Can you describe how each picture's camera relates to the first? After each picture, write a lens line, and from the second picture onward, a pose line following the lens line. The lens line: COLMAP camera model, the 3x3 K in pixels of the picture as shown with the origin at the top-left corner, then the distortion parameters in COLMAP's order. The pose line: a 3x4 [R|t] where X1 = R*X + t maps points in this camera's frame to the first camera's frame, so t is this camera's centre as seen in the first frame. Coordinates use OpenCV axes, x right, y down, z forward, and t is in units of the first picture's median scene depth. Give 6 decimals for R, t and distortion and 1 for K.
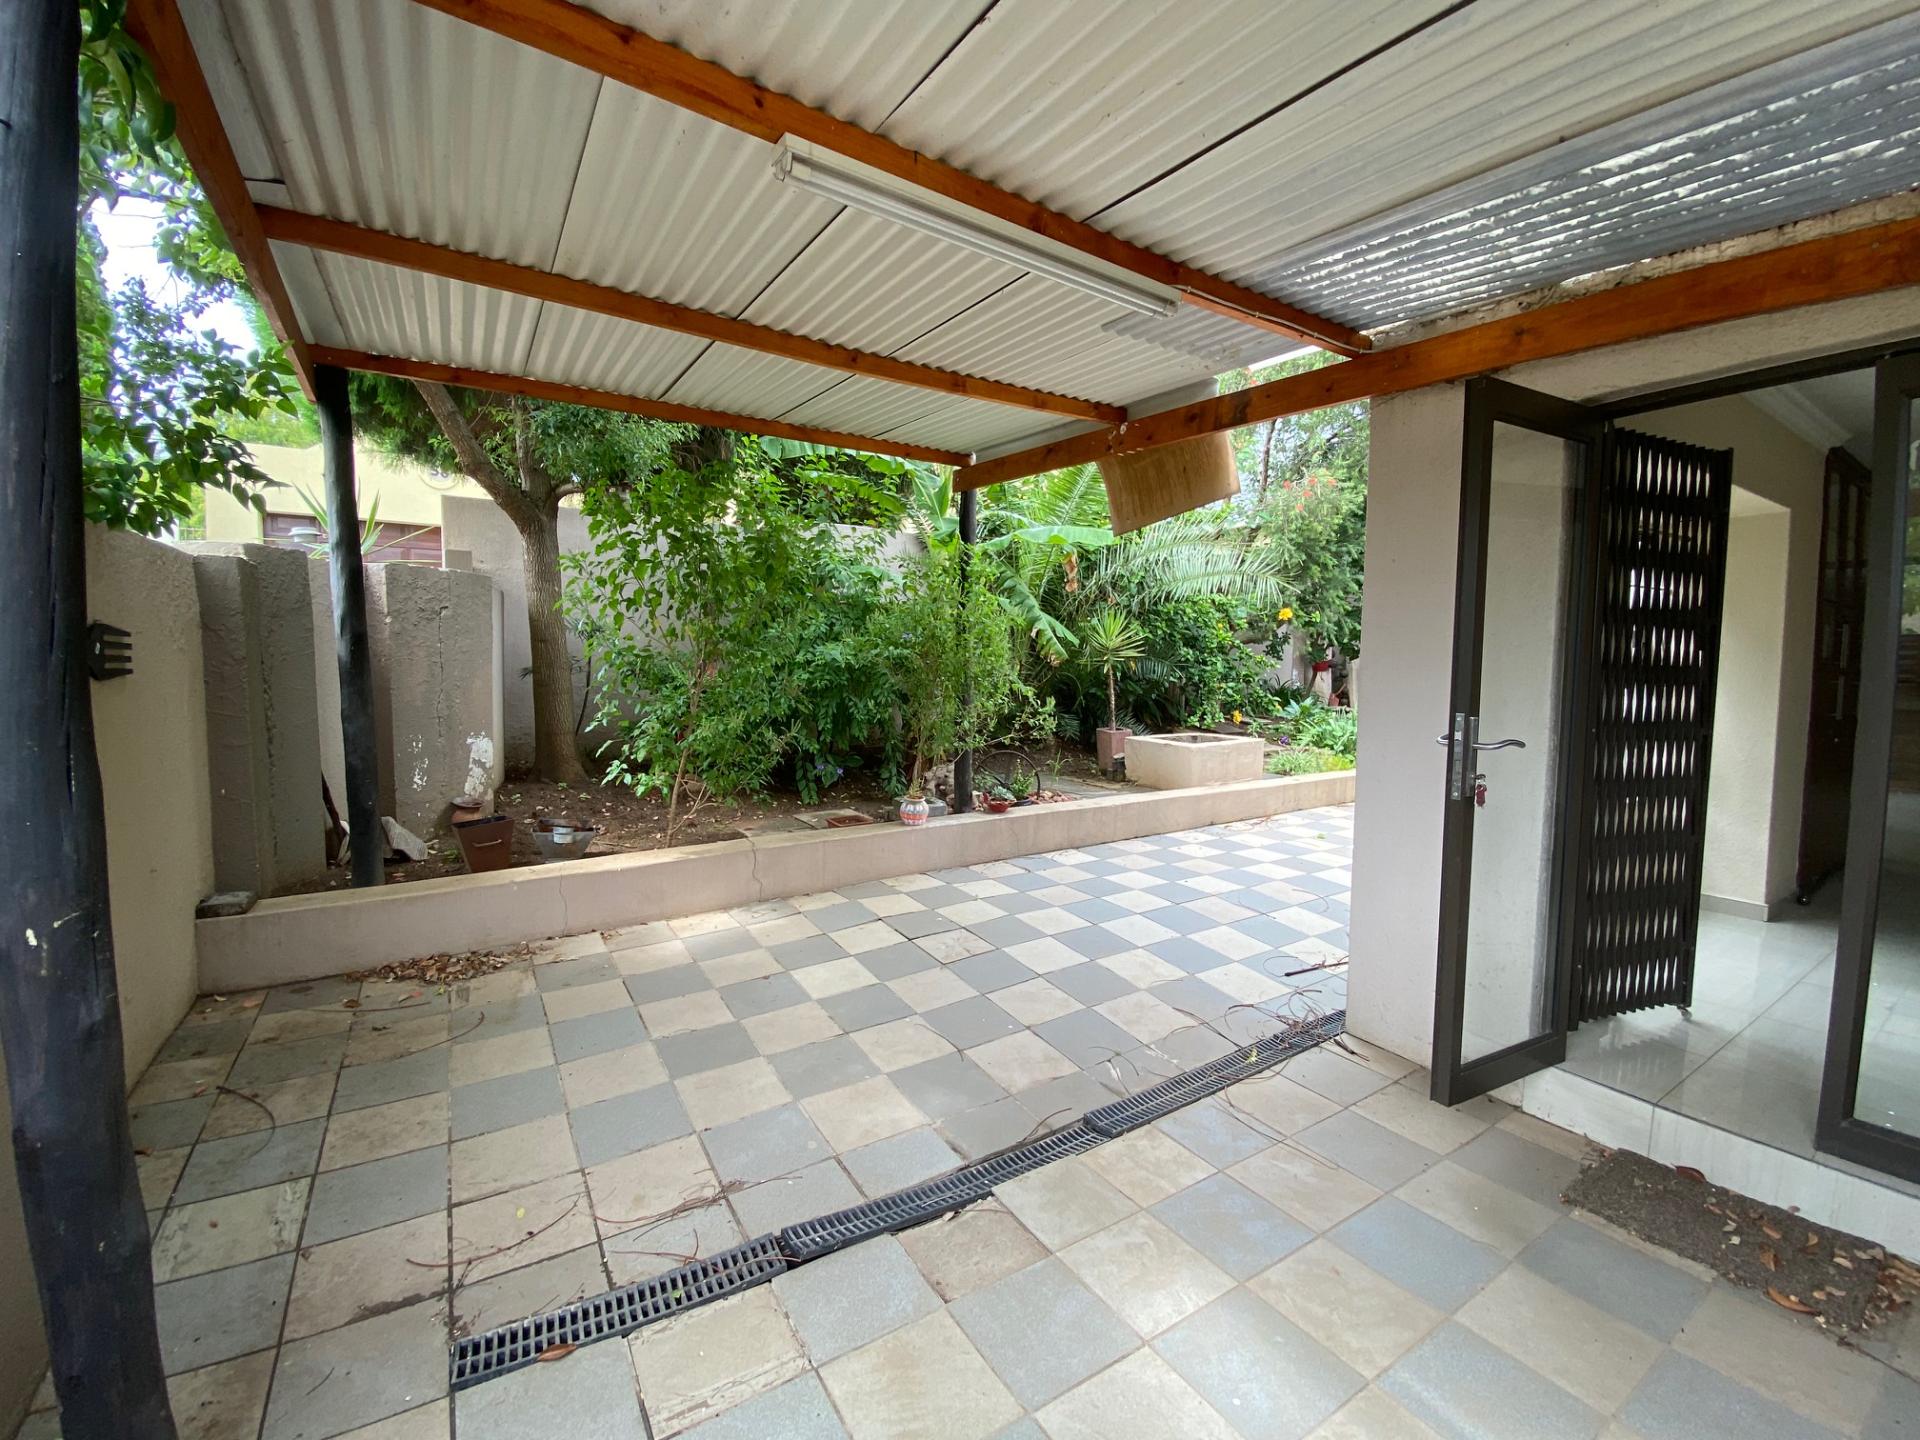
lens RADIAL K [[785.6, 0, 962.5], [0, 785.6, 720.9], [0, 0, 1]] dist [0.038479, -0.020853]
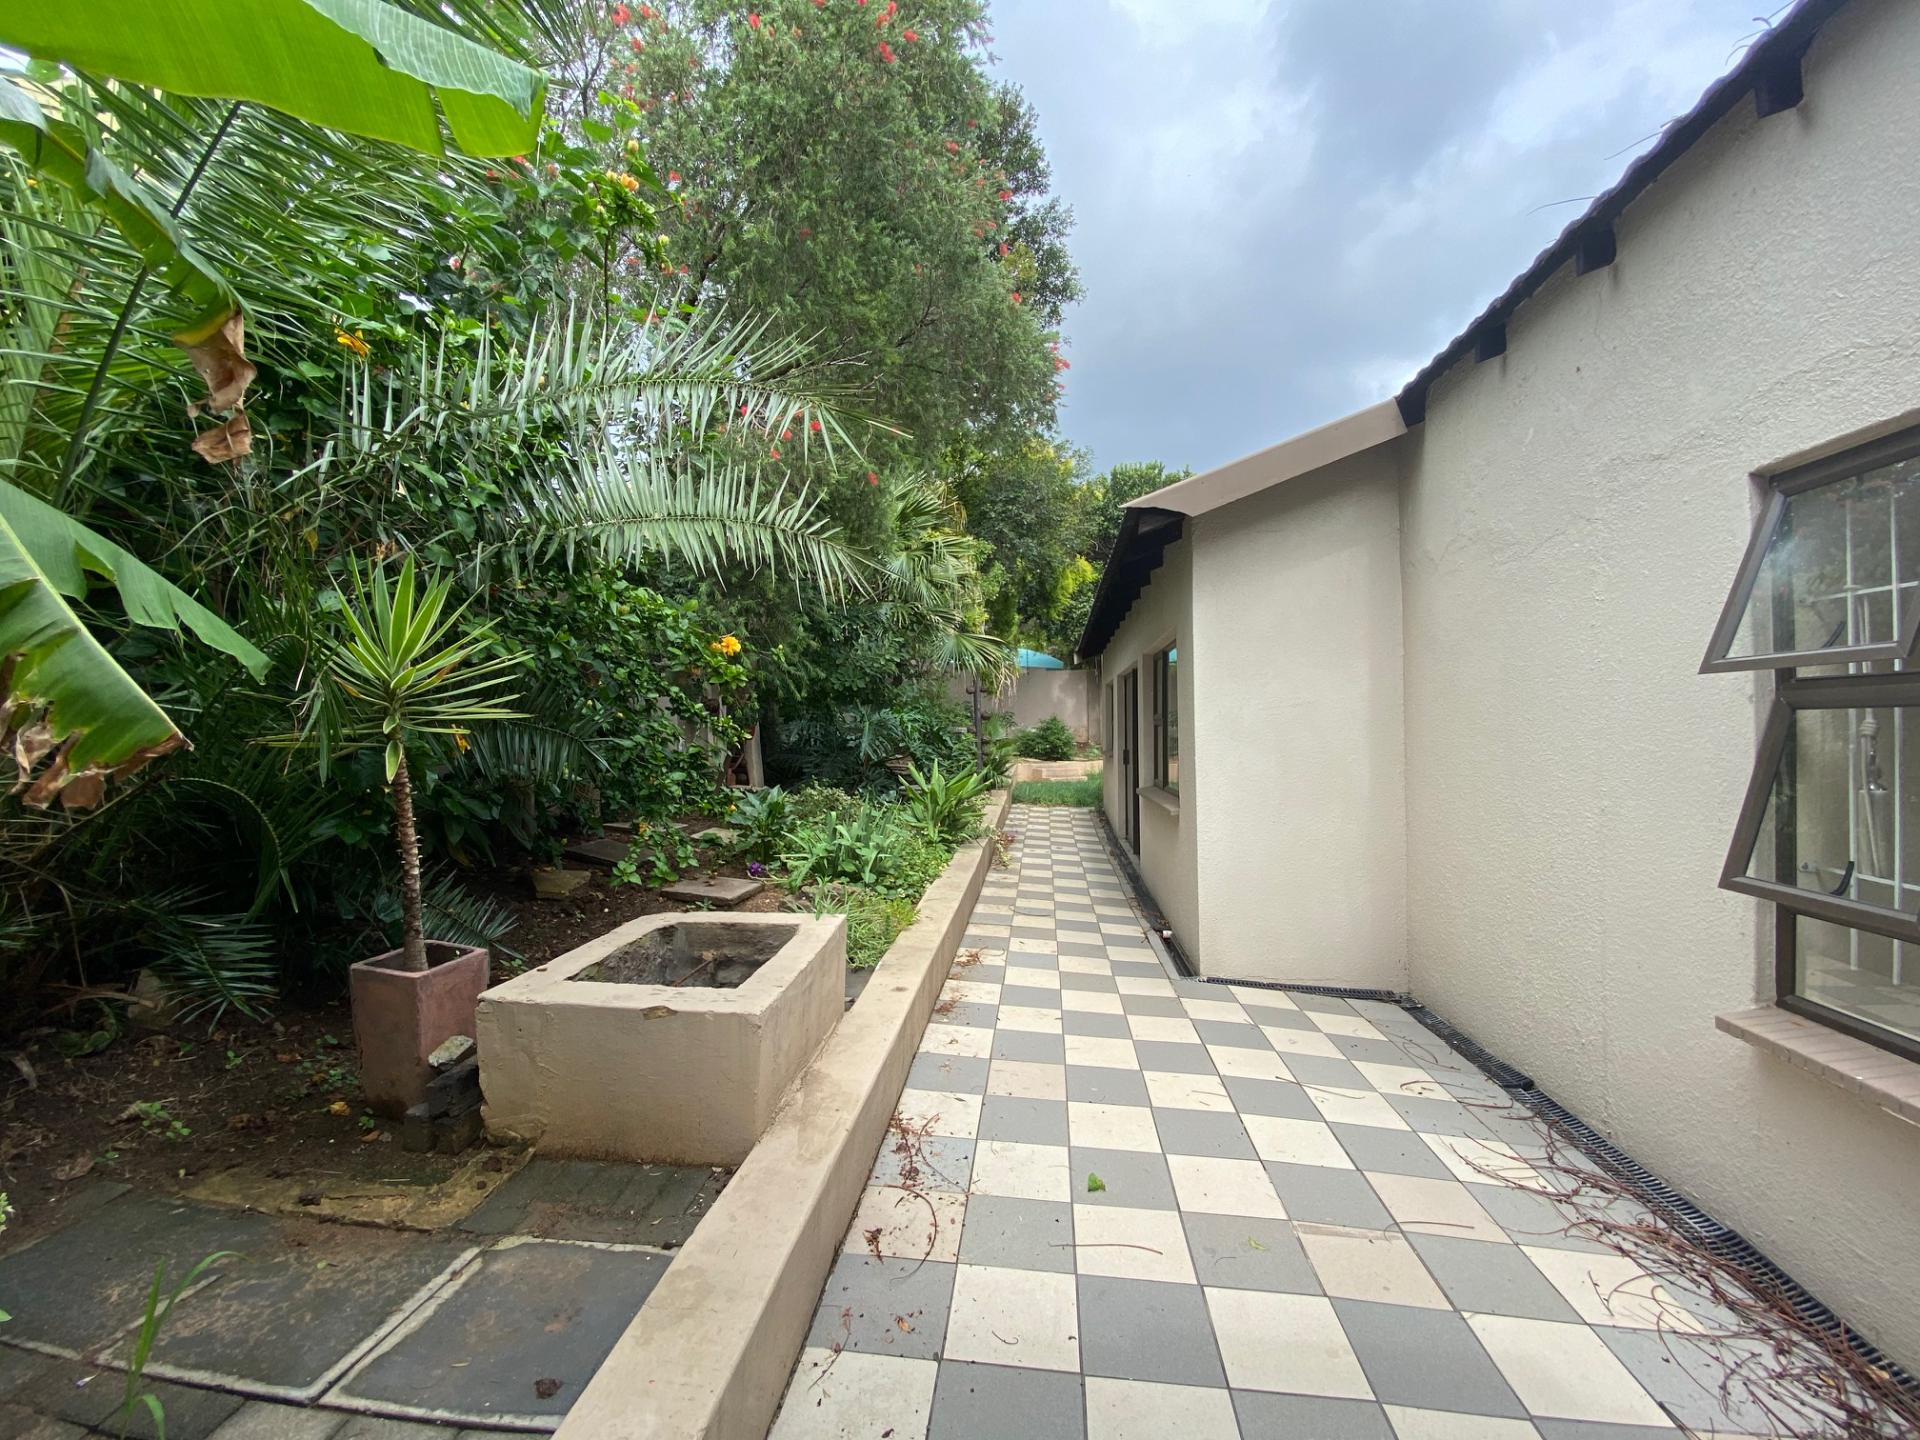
lens RADIAL K [[785.6, 0, 962.5], [0, 785.6, 720.9], [0, 0, 1]] dist [0.038479, -0.020853]
pose [[0.643543, -0.004518, 0.765397, 0.090994], [0.059284, 0.997273, -0.043959, -0.055338], [-0.763111, 0.073665, 0.642056, 0.635790]]
